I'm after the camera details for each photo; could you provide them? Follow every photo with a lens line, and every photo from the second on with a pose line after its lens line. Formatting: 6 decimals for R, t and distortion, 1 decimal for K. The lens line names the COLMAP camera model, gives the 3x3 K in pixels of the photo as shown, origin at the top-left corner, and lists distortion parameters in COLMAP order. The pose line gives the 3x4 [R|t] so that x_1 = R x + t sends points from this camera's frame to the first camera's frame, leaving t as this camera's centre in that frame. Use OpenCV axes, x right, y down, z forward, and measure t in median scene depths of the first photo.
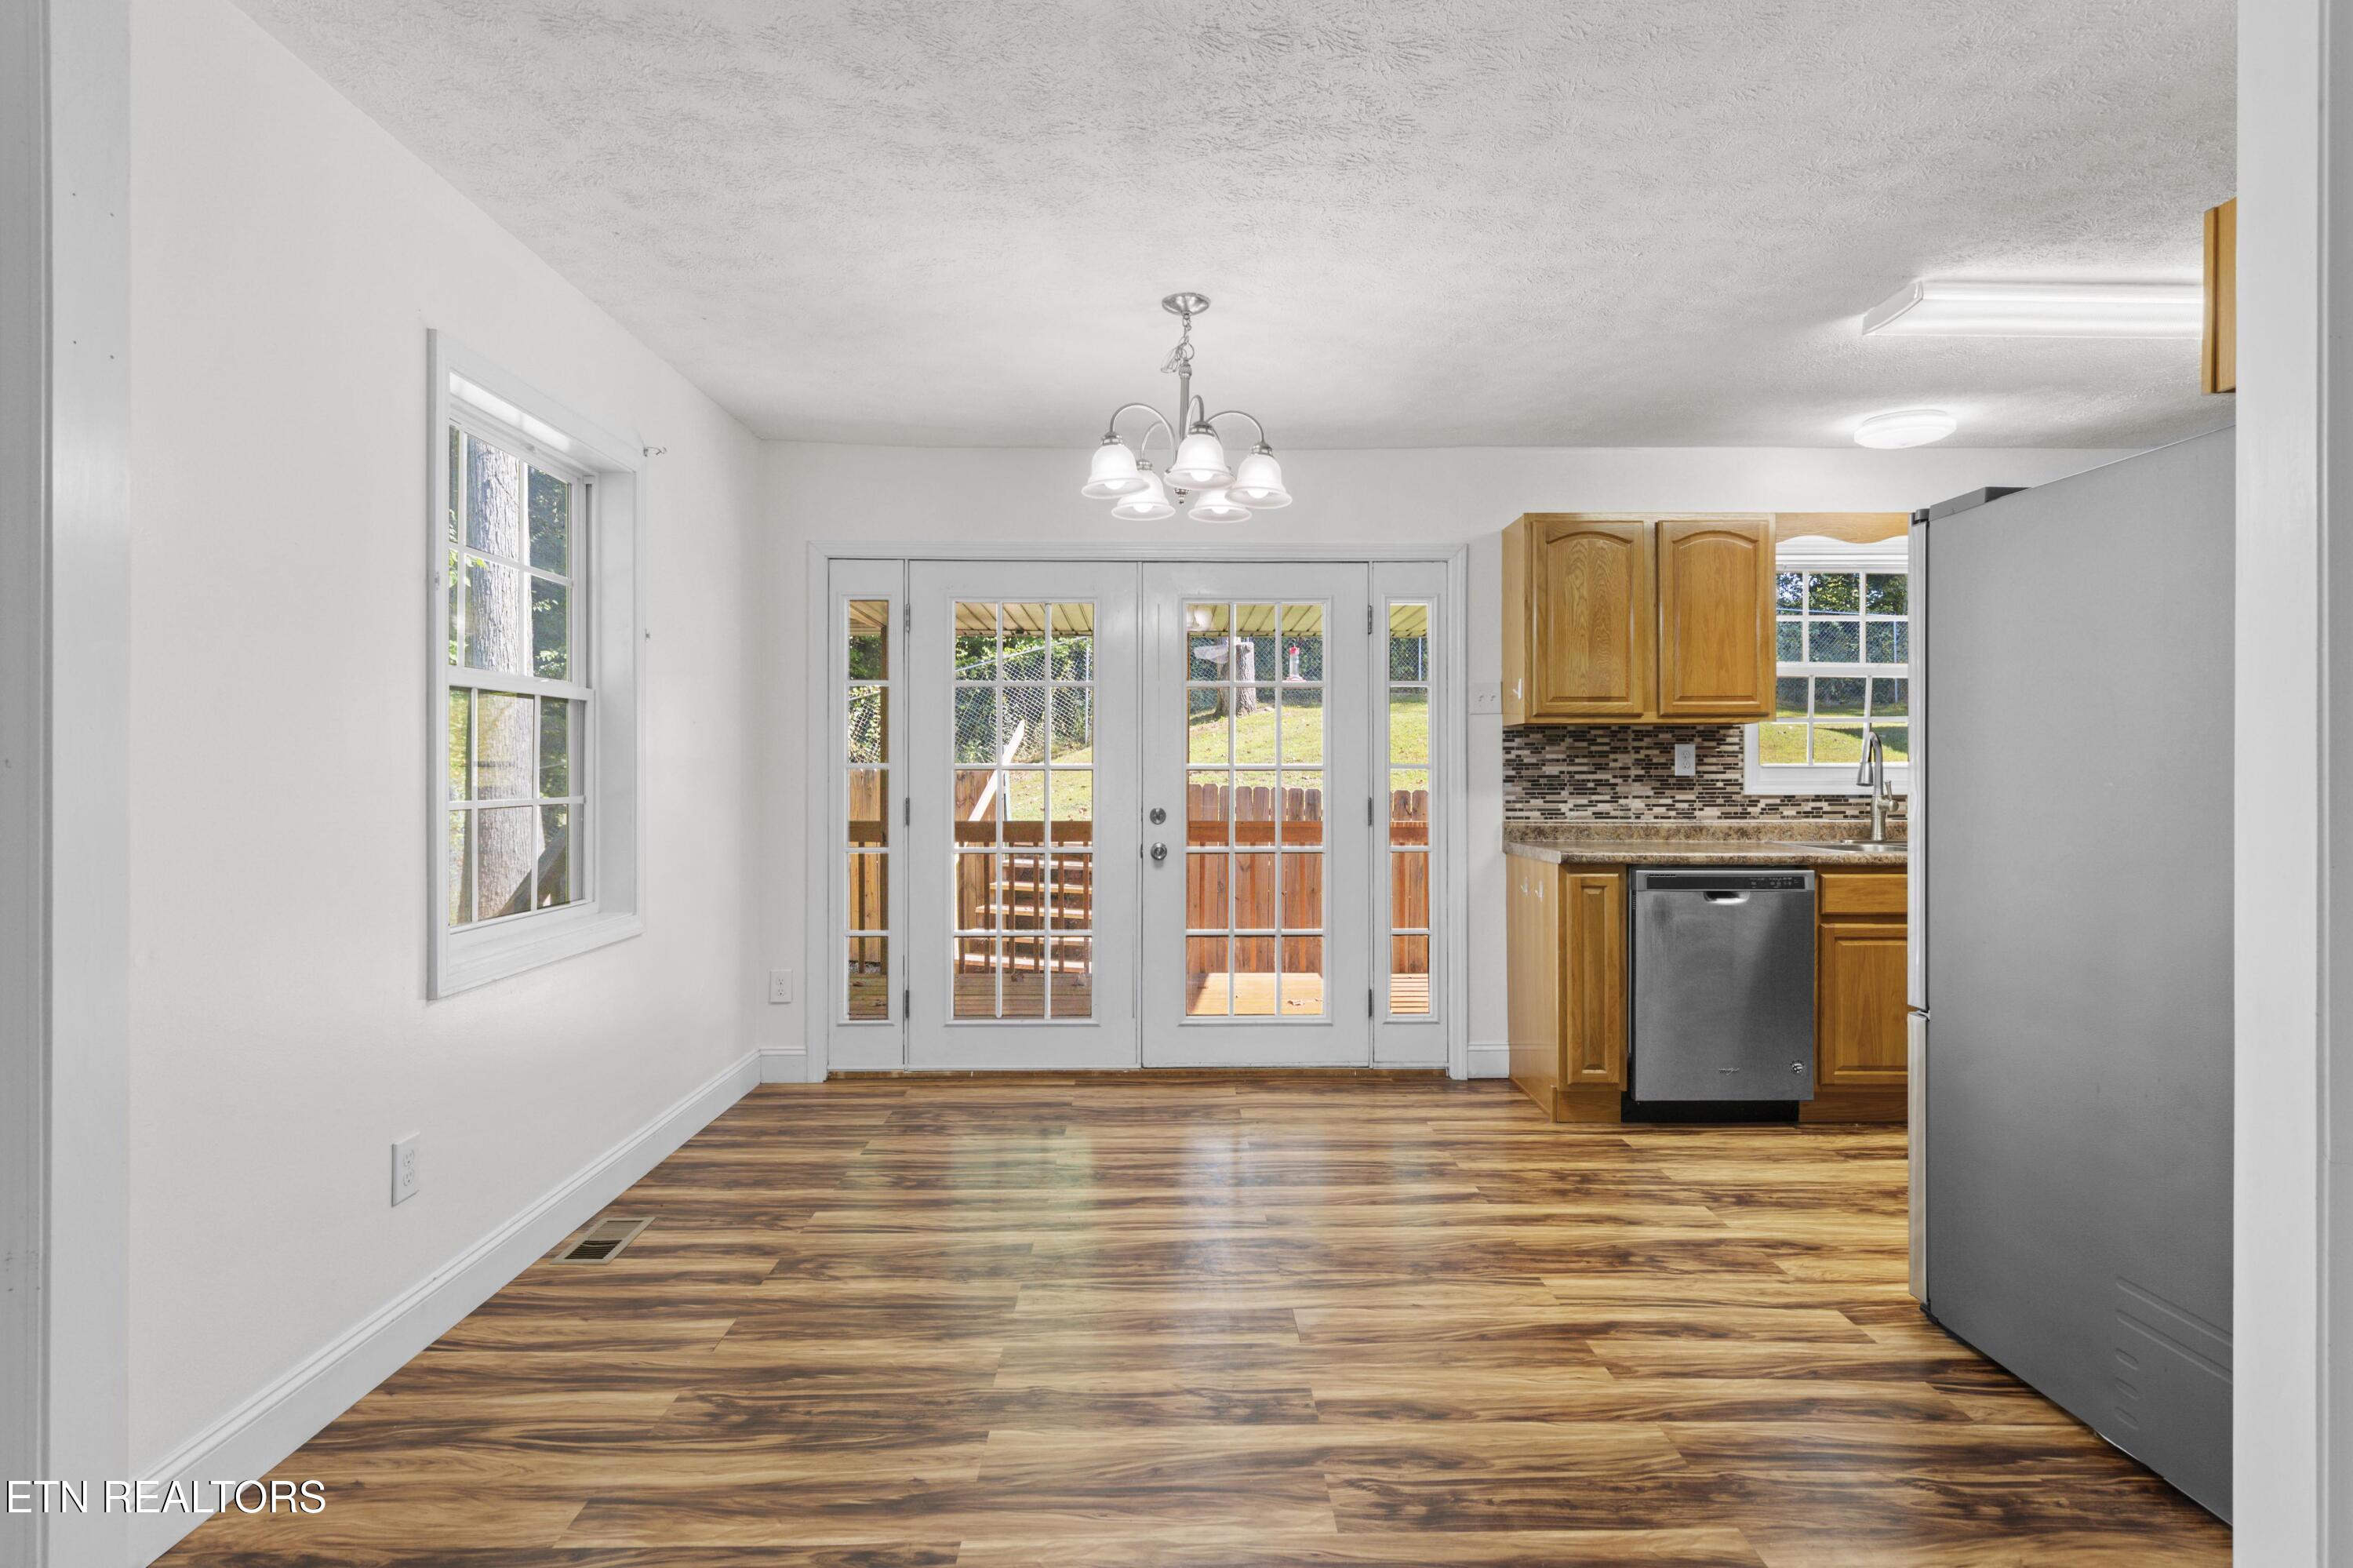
lens RADIAL K [[1187.3, 0, 1141.7], [0, 1187.3, 769.5], [0, 0, 1]] dist [0.016054, -0.006601]
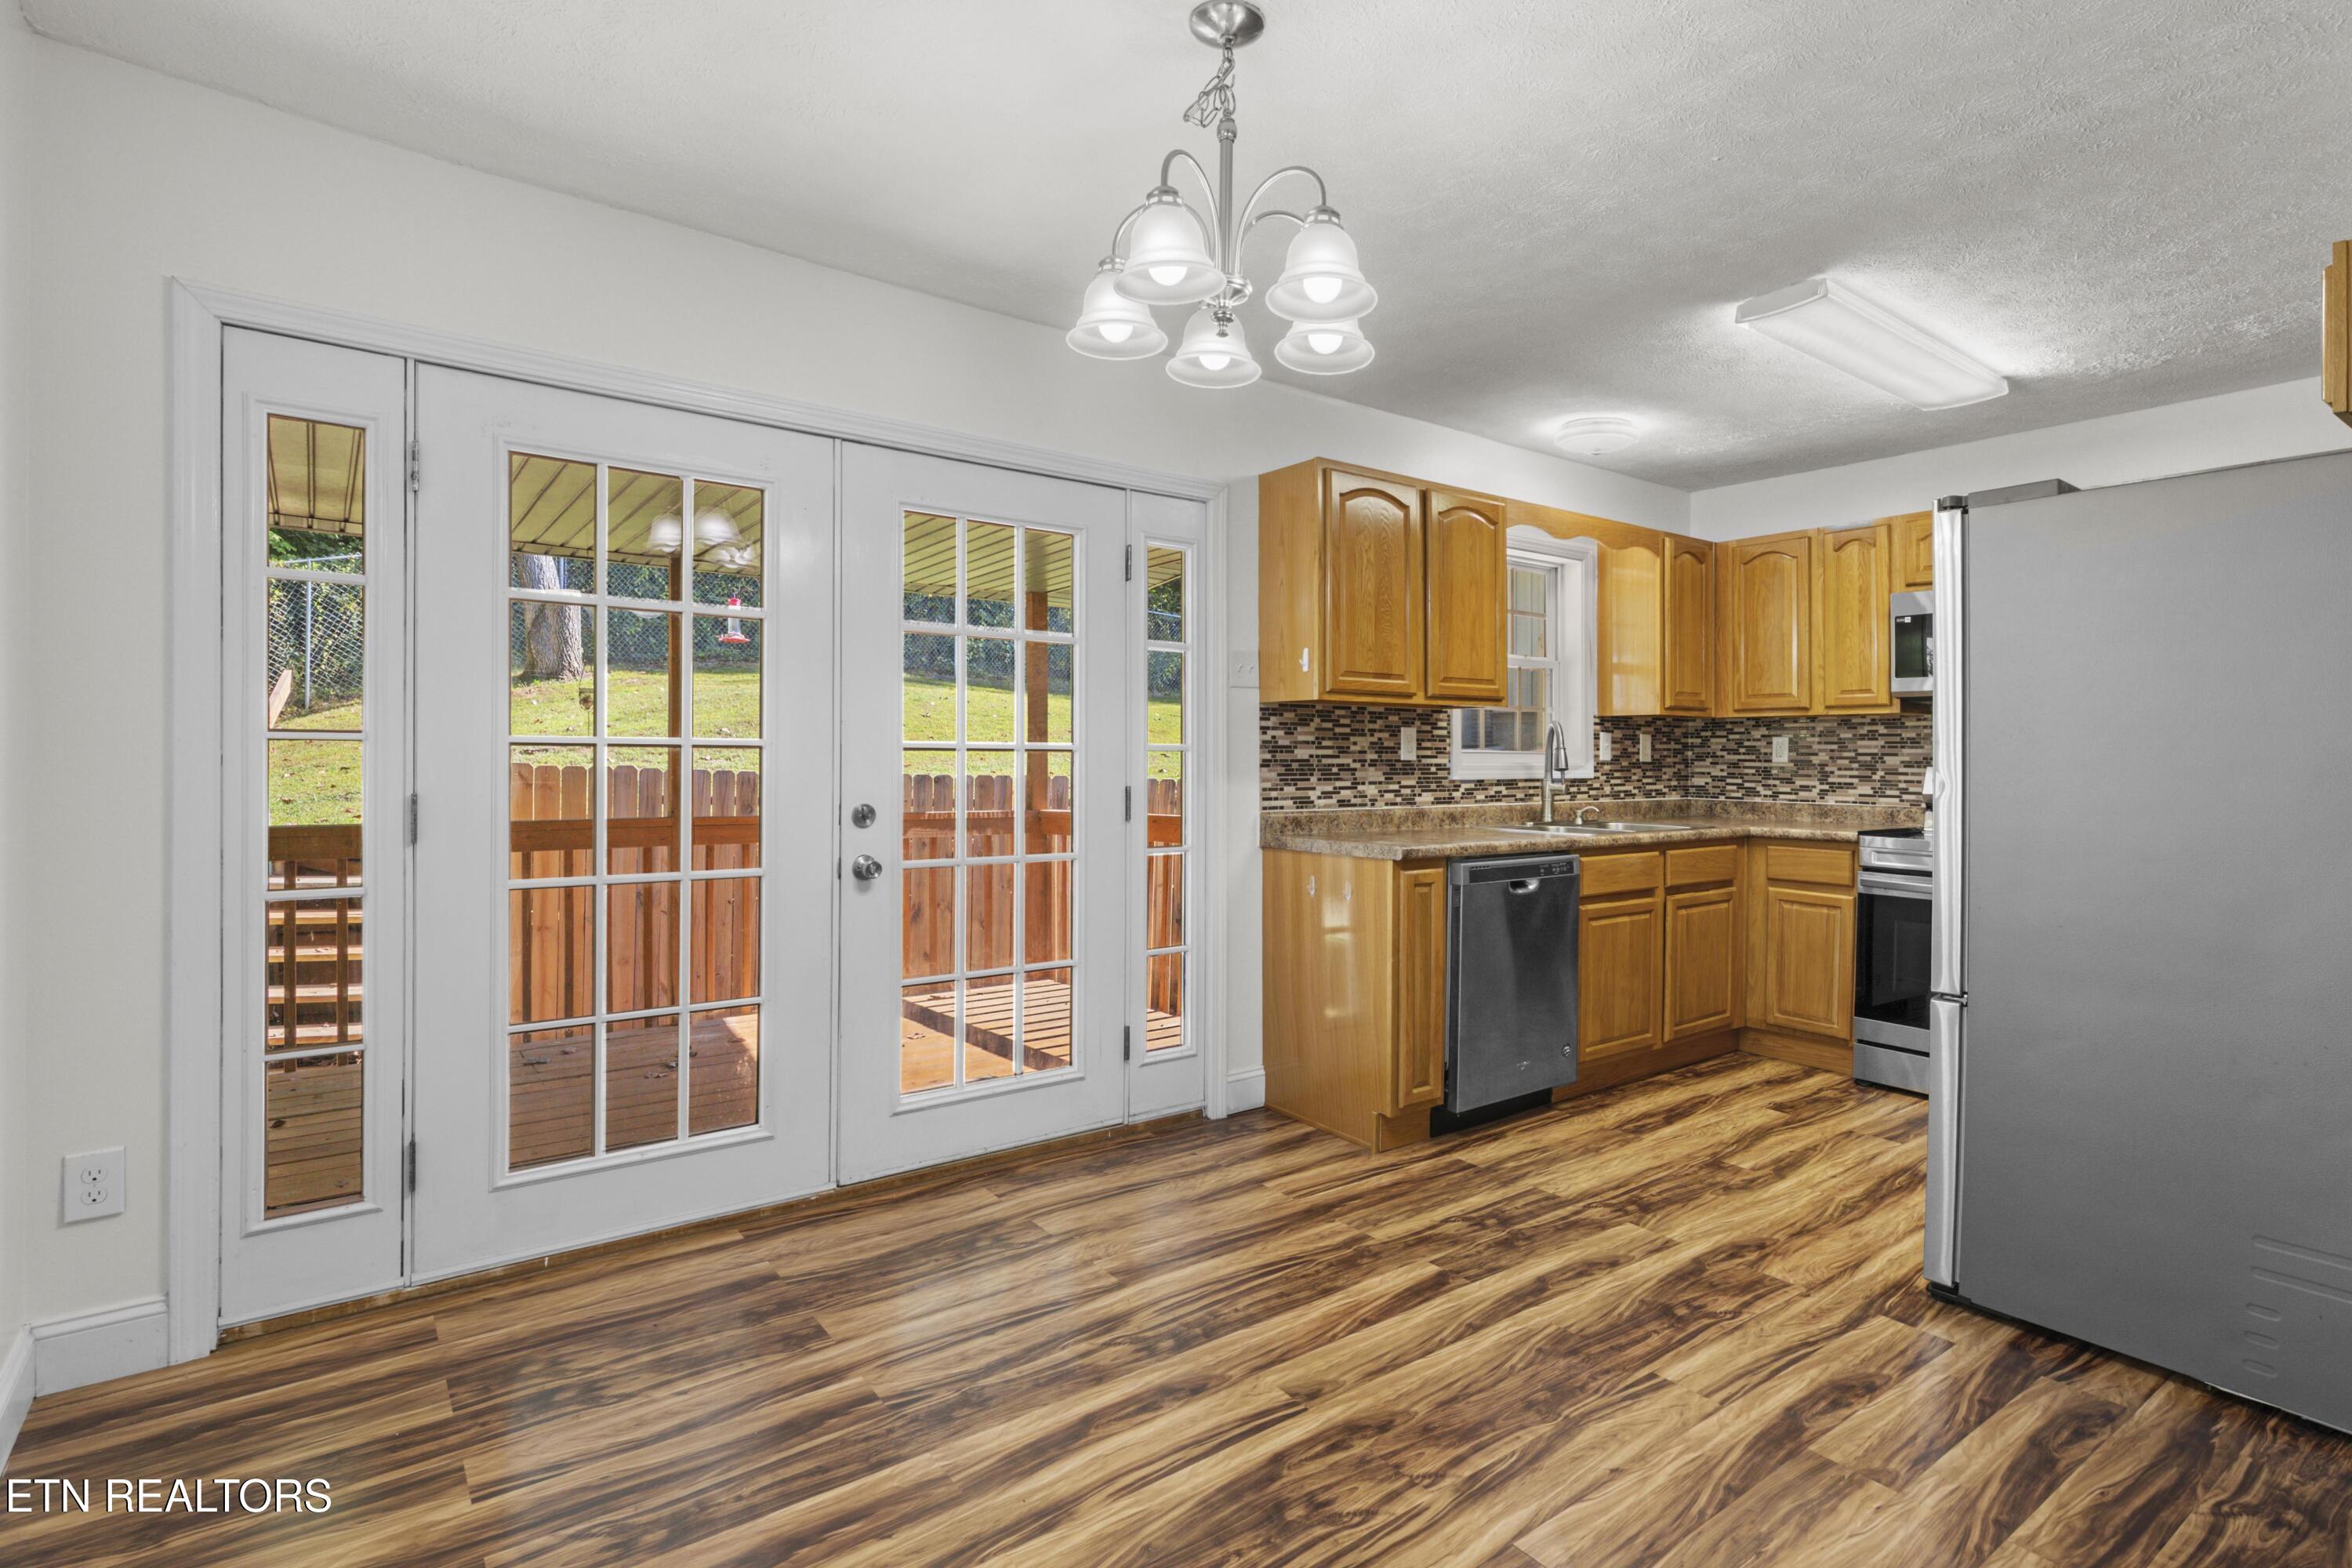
lens RADIAL K [[1184.2, 0, 1231.6], [0, 1184.2, 764.5], [0, 0, 1]] dist [0.017700, -0.005169]
pose [[0.784033, 0.001920, 0.620717, -0.275897], [-0.007596, 0.999950, 0.006502, 0.003819], [-0.620673, -0.009812, 0.784008, 0.372276]]
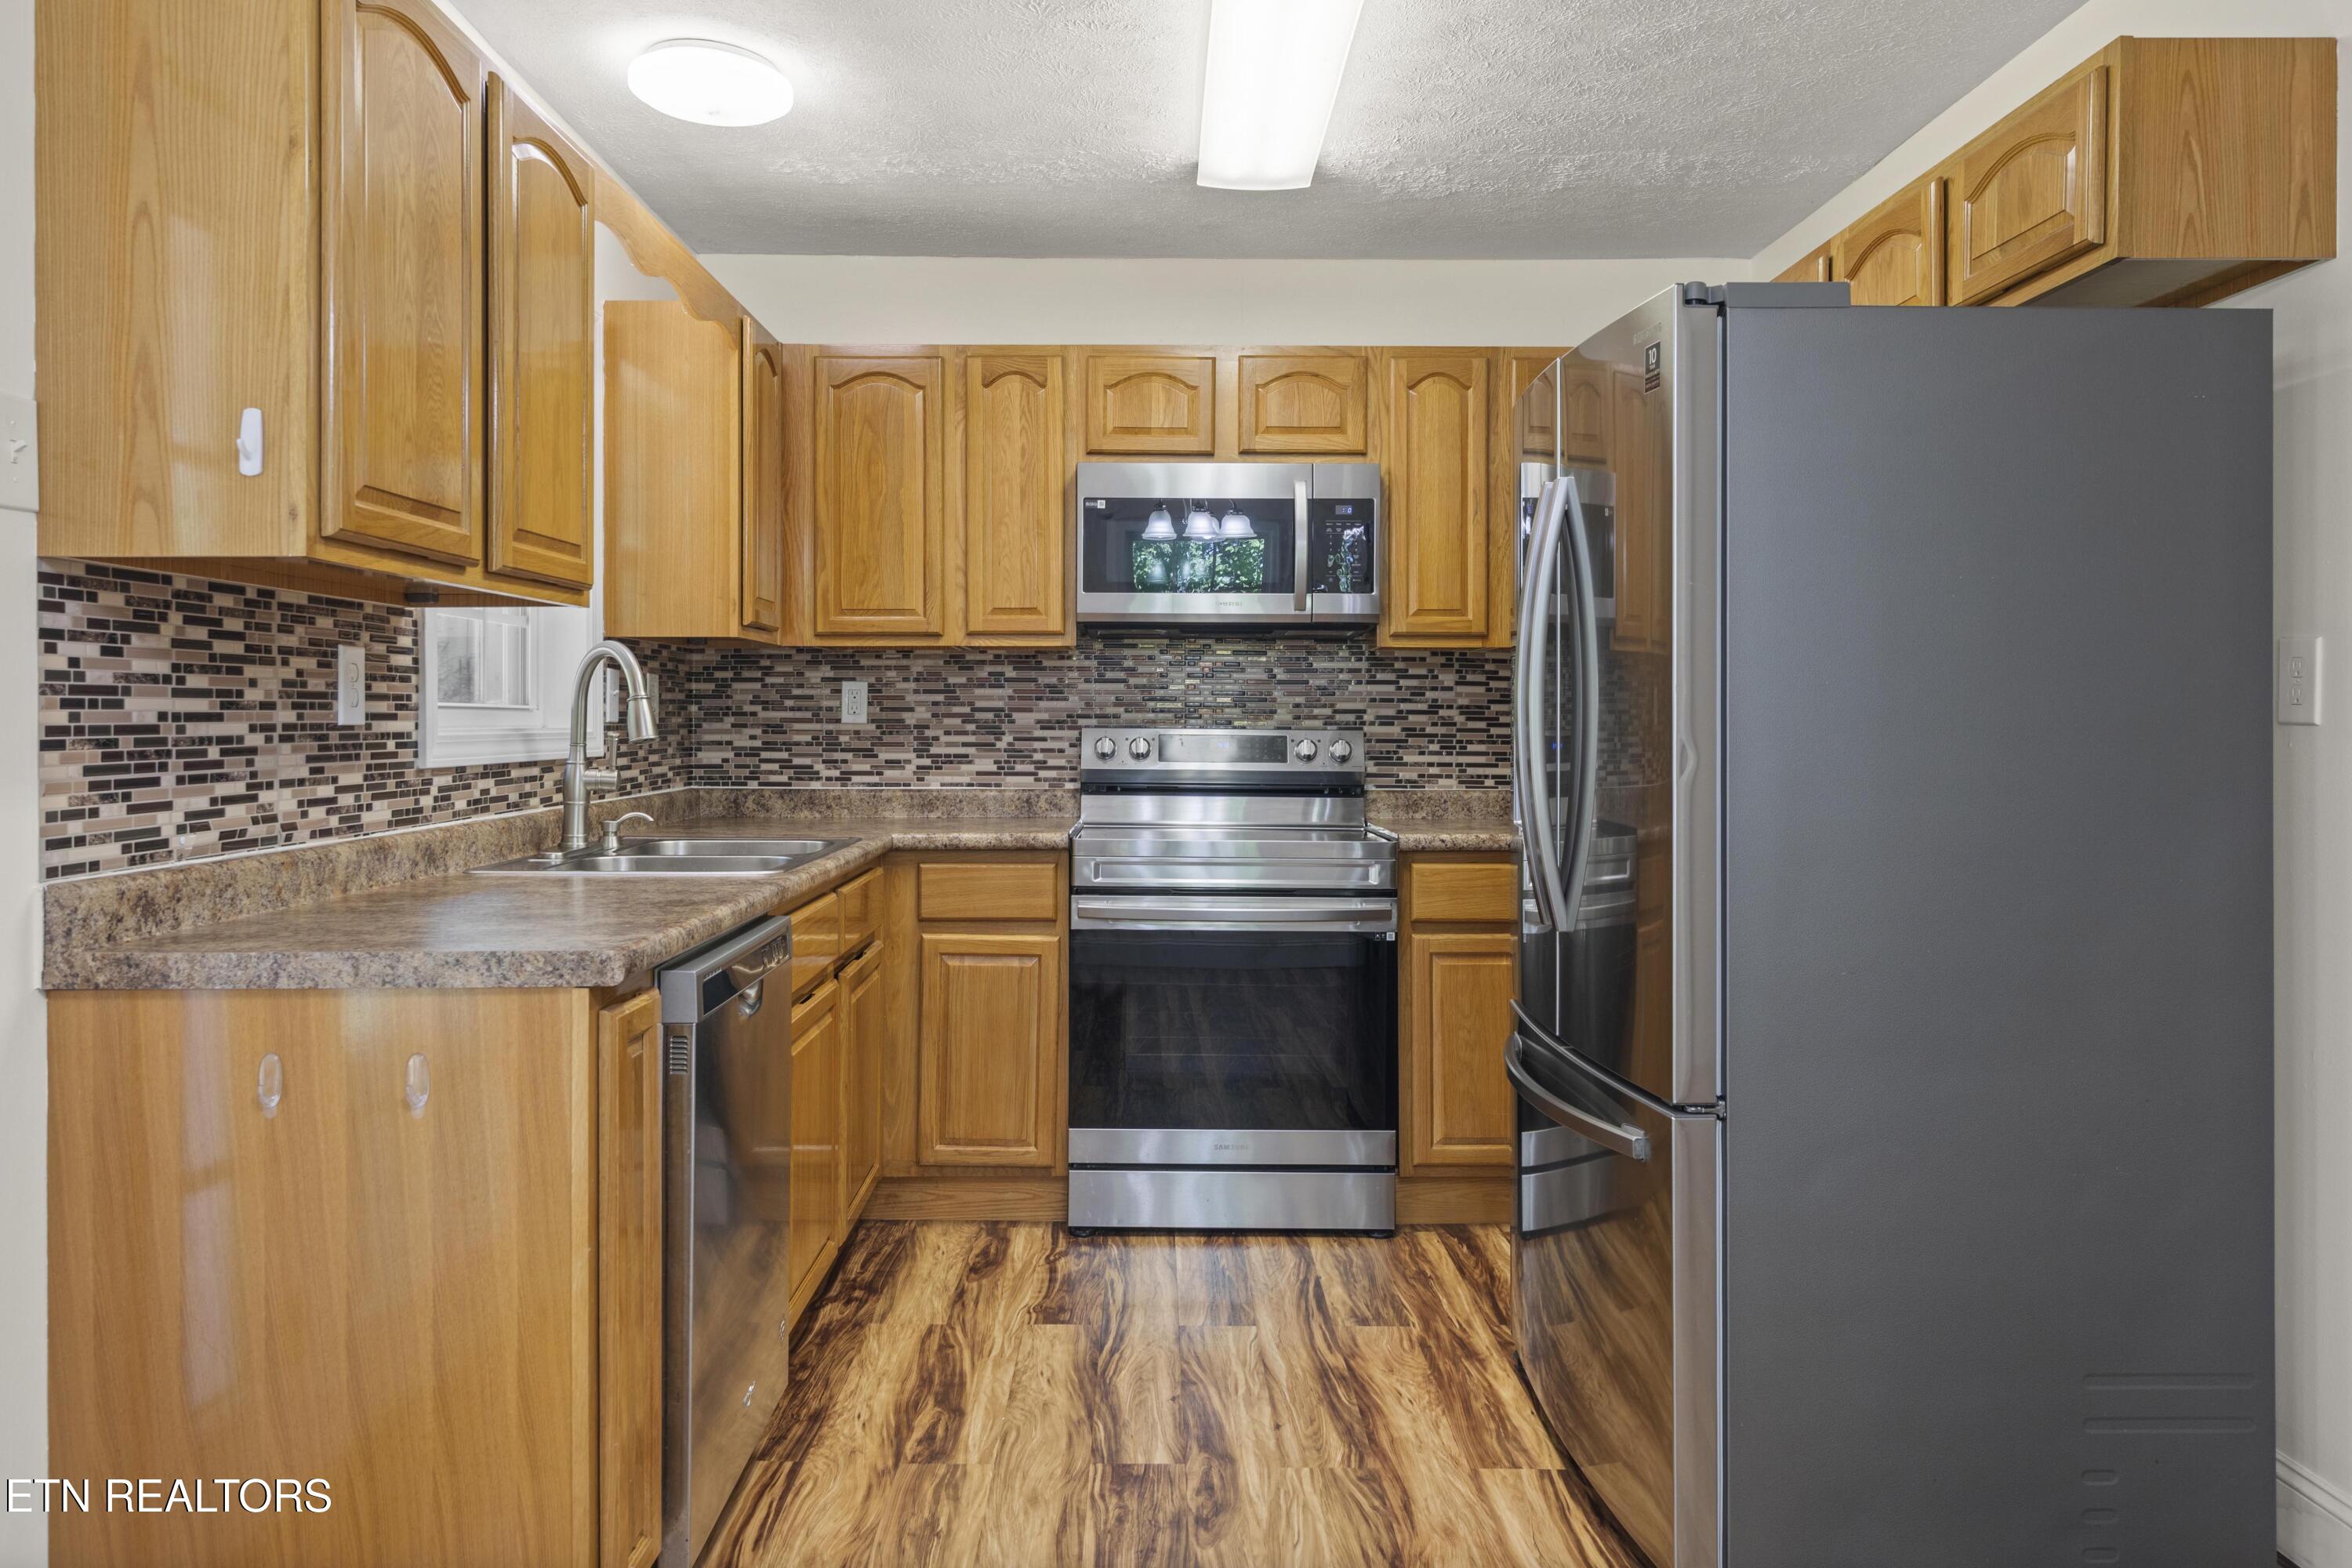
lens RADIAL K [[1660.0, 0, 1143.3], [0, 1660.0, 705.6], [0, 0, 1]] dist [0.005958, 0.006346]
pose [[-0.018355, 0.009706, 0.999784, -0.118723], [-0.001376, 0.999952, -0.009733, 0.004072], [-0.999831, -0.001554, -0.018341, 0.819629]]
